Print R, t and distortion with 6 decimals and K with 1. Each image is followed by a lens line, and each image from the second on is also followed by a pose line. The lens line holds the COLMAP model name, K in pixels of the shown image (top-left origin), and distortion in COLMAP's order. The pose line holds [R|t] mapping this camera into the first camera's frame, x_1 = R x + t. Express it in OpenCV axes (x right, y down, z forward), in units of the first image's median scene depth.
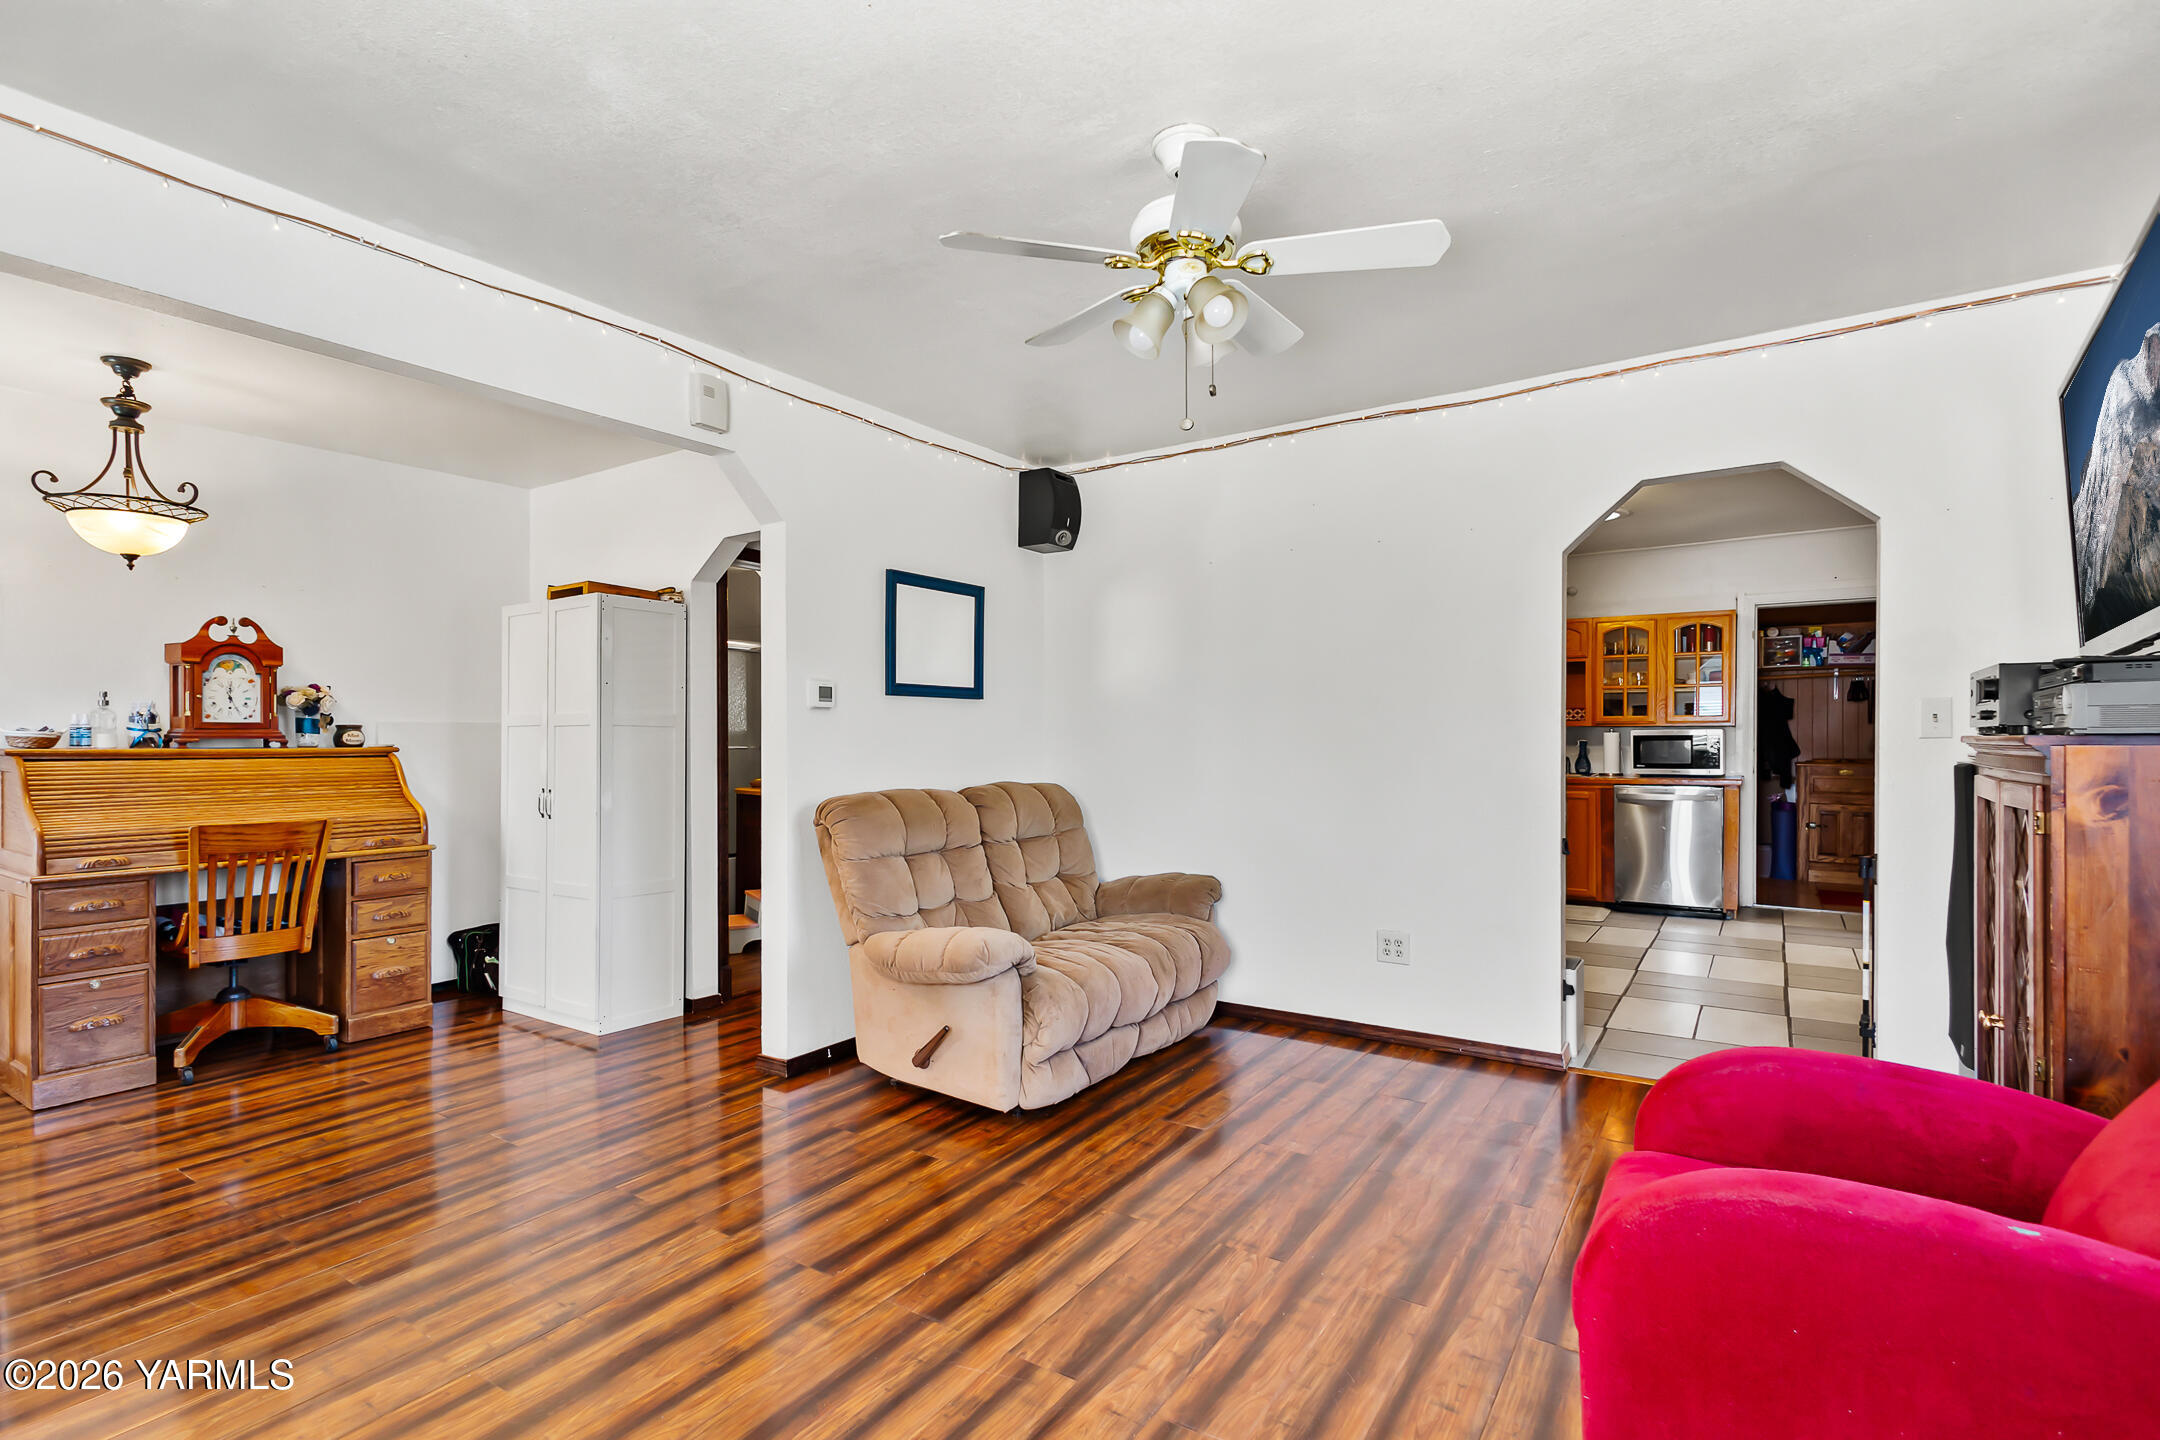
lens RADIAL K [[1027.7, 0, 1066.8], [0, 1027.7, 729.3], [0, 0, 1]] dist [0.004377, -0.002088]
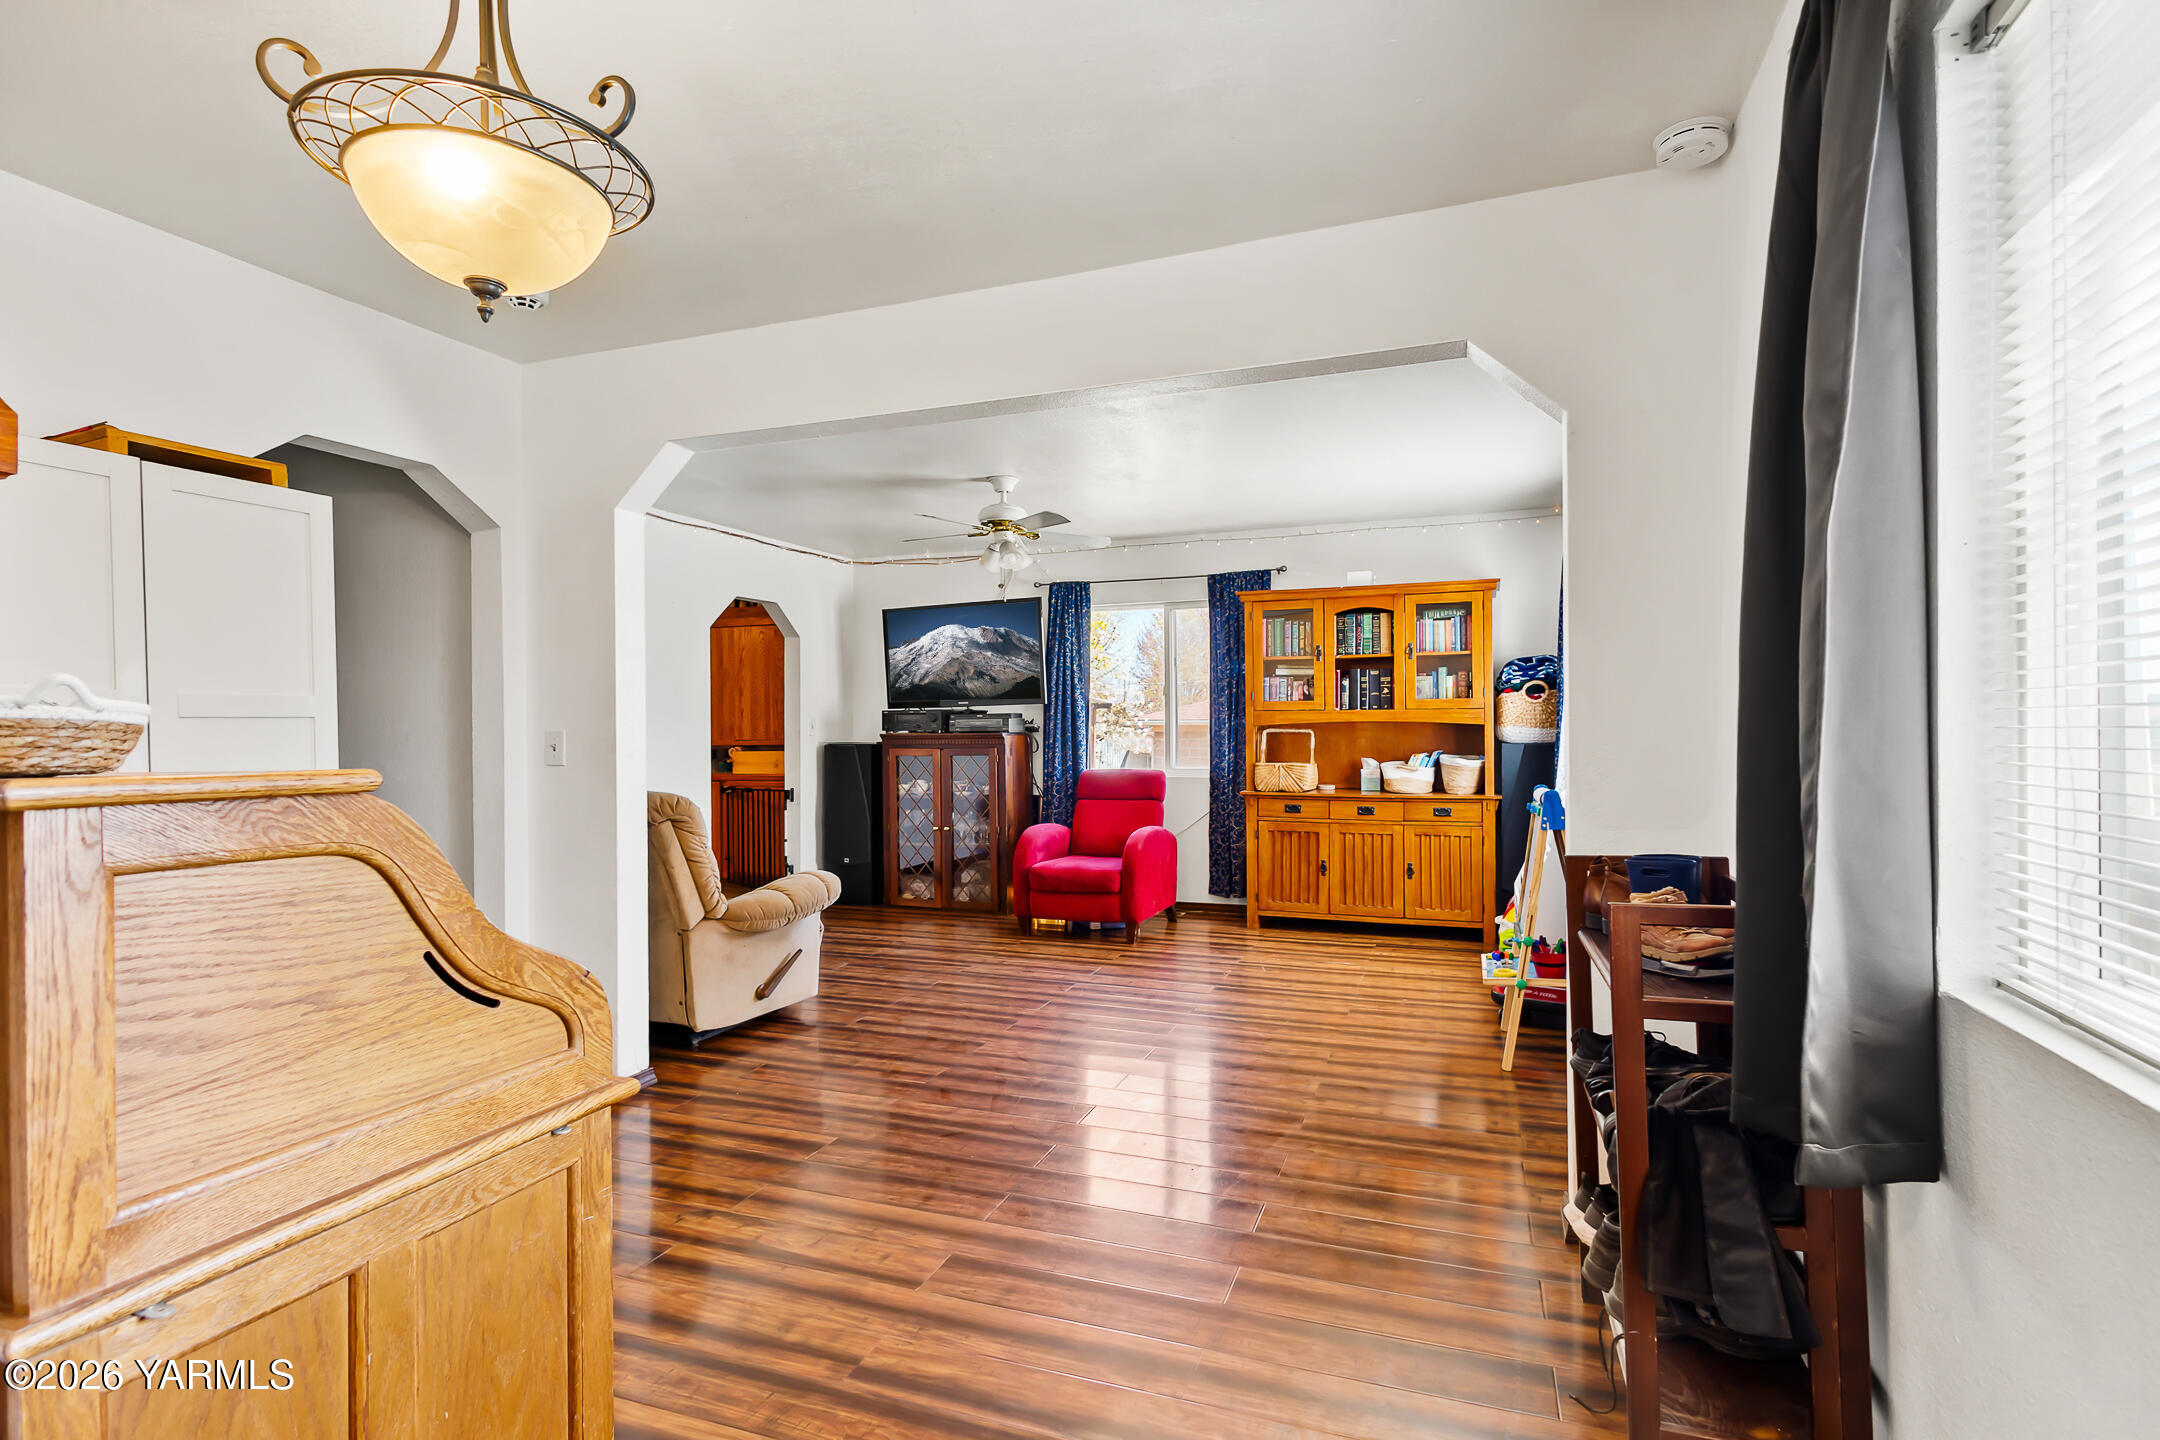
lens RADIAL K [[1027.7, 0, 1083.7], [0, 1027.7, 729.3], [0, 0, 1]] dist [0.004377, -0.002088]
pose [[-0.232543, 0.006301, 0.972566, -1.836056], [0.000308, 0.999979, -0.006405, 0.028663], [-0.972586, -0.001190, -0.232540, 1.195426]]
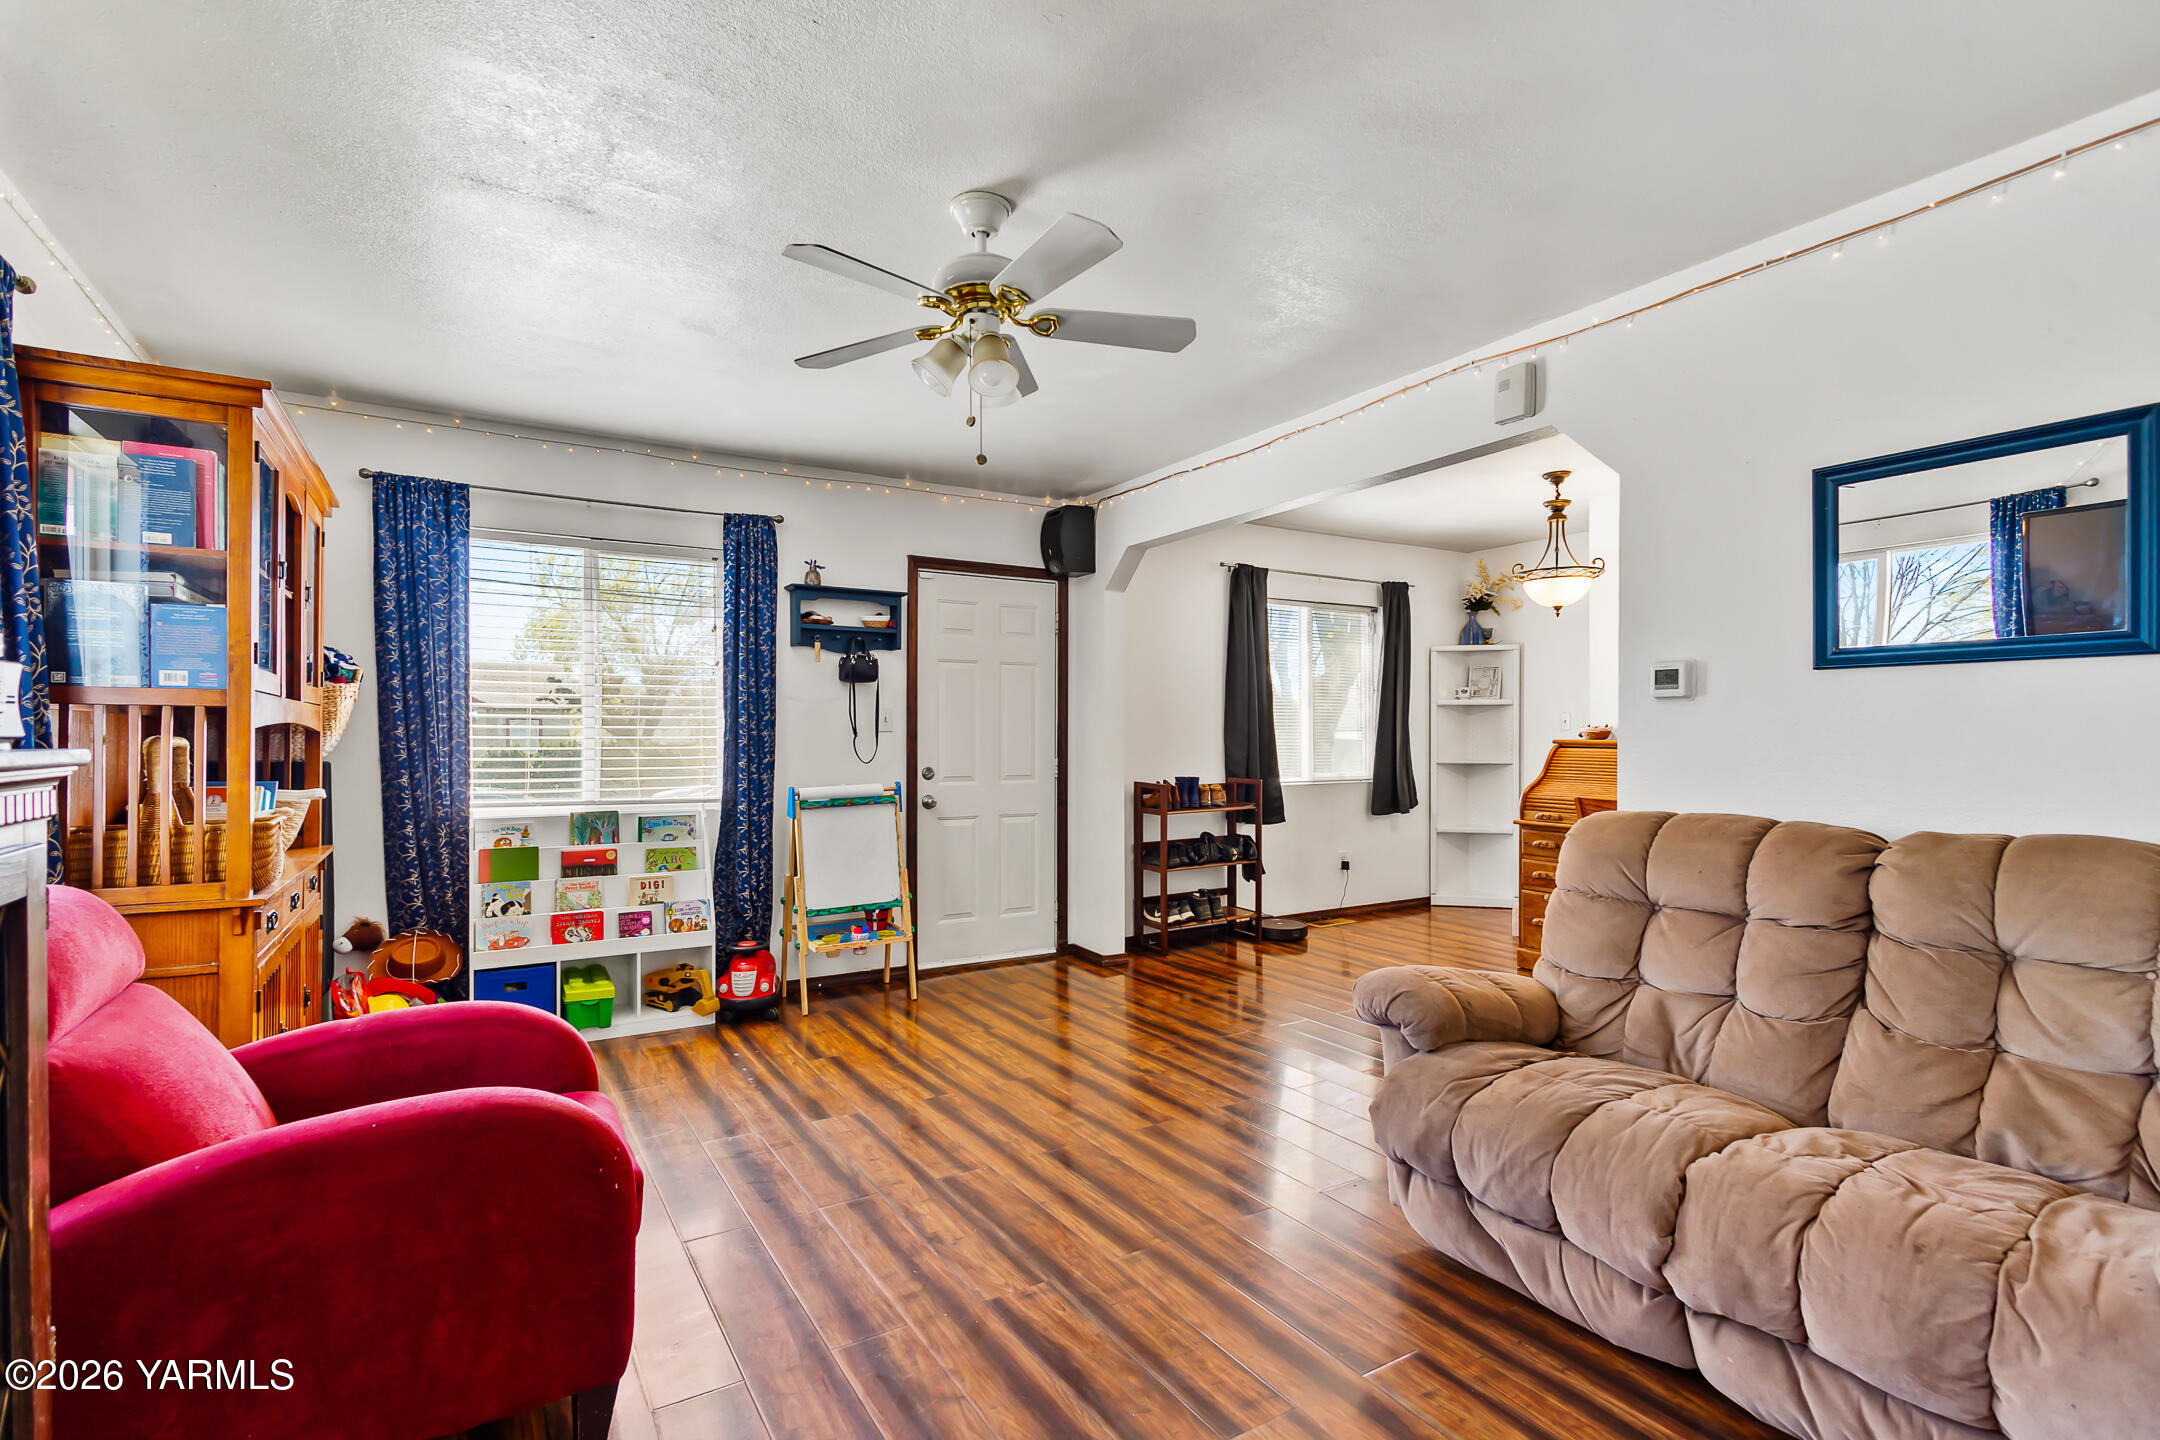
lens RADIAL K [[1027.7, 0, 1069.4], [0, 1027.7, 729.1], [0, 0, 1]] dist [0.004377, -0.002088]
pose [[-0.428201, 0.000571, -0.903683, 0.956210], [0.011550, 0.999922, -0.004840, 0.001331], [0.903610, -0.012510, -0.428174, 1.378506]]
